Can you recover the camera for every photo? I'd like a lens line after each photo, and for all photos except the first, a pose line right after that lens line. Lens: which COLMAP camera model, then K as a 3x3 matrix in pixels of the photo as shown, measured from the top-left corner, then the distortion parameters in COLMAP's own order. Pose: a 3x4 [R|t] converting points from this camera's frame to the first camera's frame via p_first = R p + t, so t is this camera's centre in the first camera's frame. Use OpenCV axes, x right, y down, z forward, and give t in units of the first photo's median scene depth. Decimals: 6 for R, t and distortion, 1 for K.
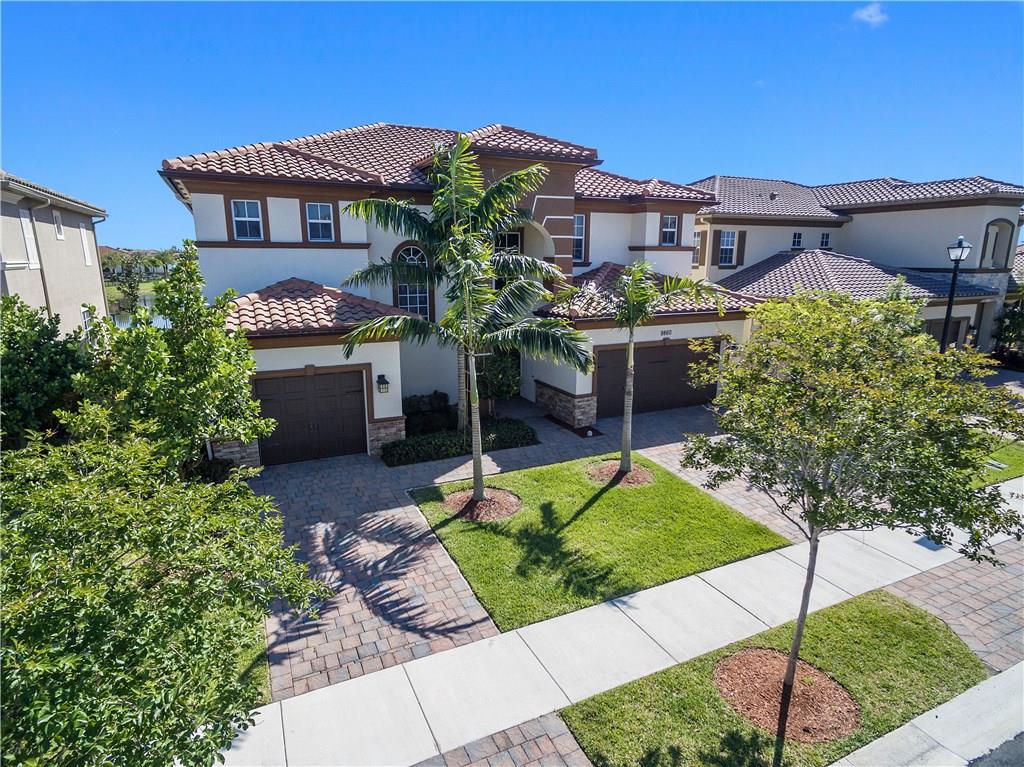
lens RADIAL K [[574.2, 0, 512.0], [0, 574.2, 388.6], [0, 0, 1]] dist [0.003188, 0.004612]
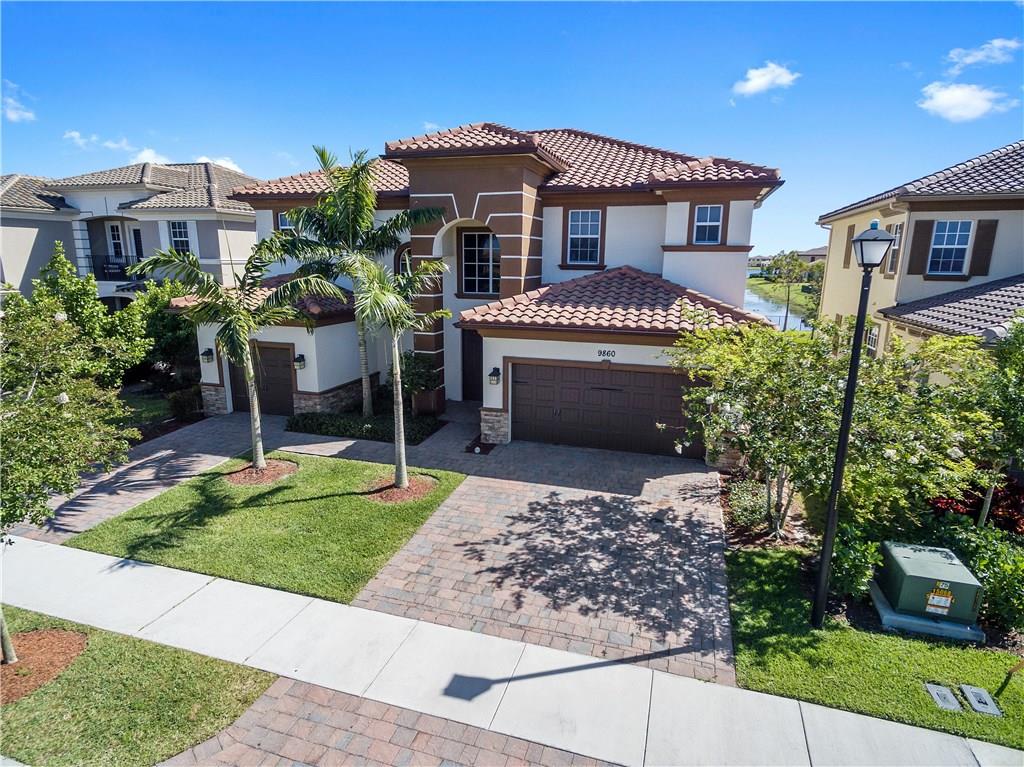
lens RADIAL K [[574.2, 0, 513.2], [0, 574.2, 388.5], [0, 0, 1]] dist [0.003188, 0.004612]
pose [[0.731373, 0.157543, -0.663532, 0.713905], [-0.161531, 0.985284, 0.055890, -0.073028], [0.662572, 0.066304, 0.746057, 0.320405]]
